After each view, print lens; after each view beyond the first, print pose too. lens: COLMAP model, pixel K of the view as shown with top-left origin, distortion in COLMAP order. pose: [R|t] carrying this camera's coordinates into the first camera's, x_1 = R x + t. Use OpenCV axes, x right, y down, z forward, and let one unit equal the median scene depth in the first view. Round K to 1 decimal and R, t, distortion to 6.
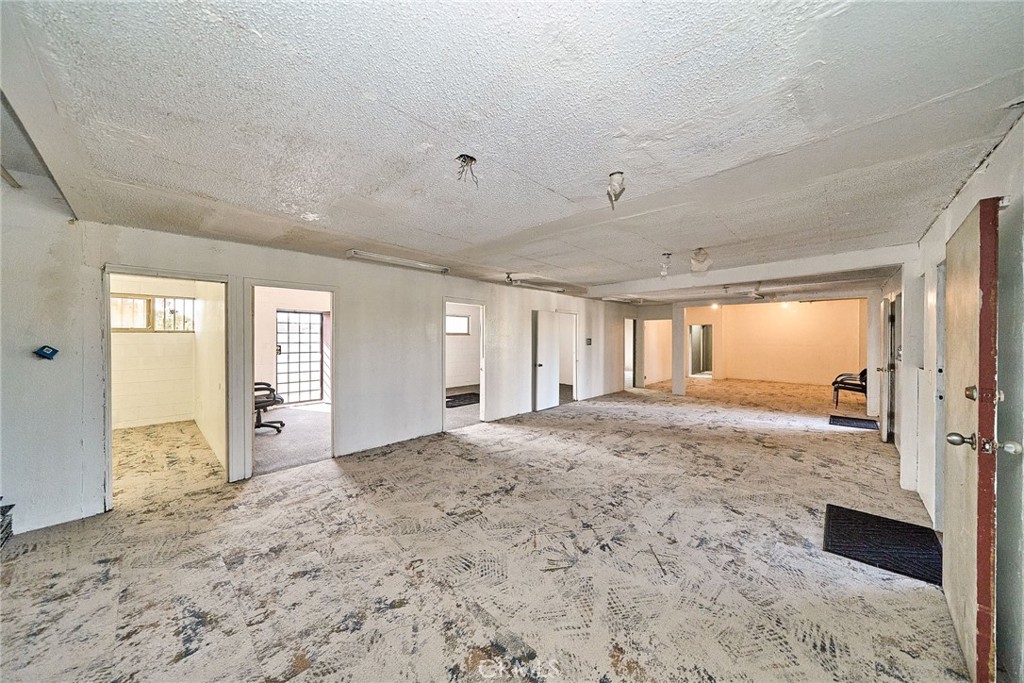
lens RADIAL K [[350.9, 0, 510.8], [0, 350.9, 339.7], [0, 0, 1]] dist [-0.000819, -0.000317]
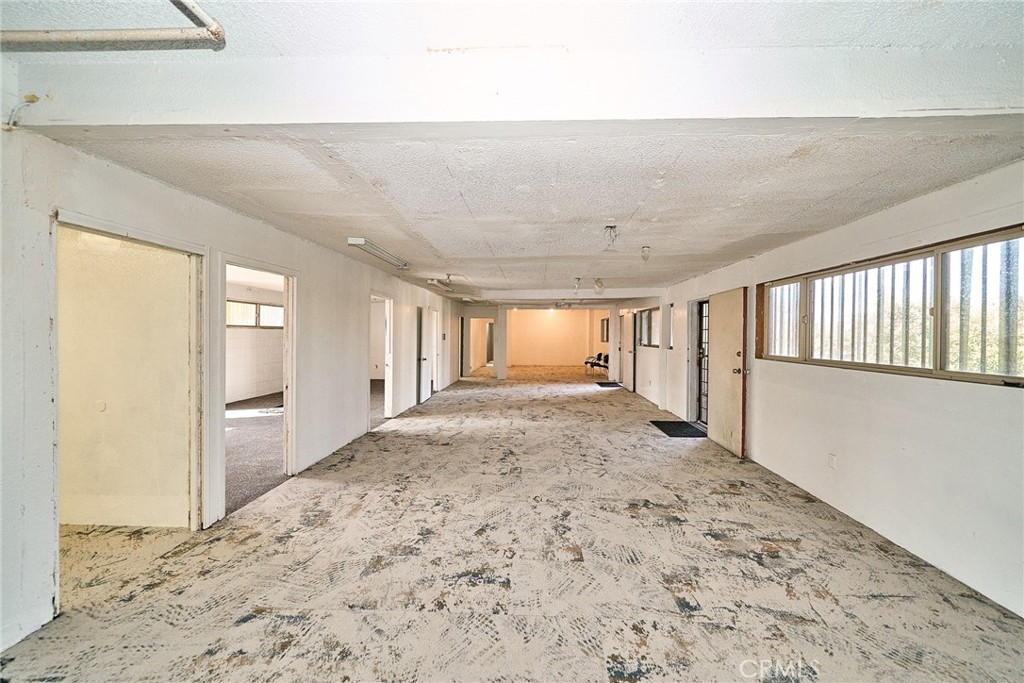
lens RADIAL K [[359.3, 0, 524.5], [0, 359.3, 337.7], [0, 0, 1]] dist [0.000233, -0.000434]
pose [[0.745161, -0.003958, 0.666873, -0.772266], [-0.001376, 0.999971, 0.007472, 0.000250], [-0.666884, -0.006485, 0.745134, -0.003149]]
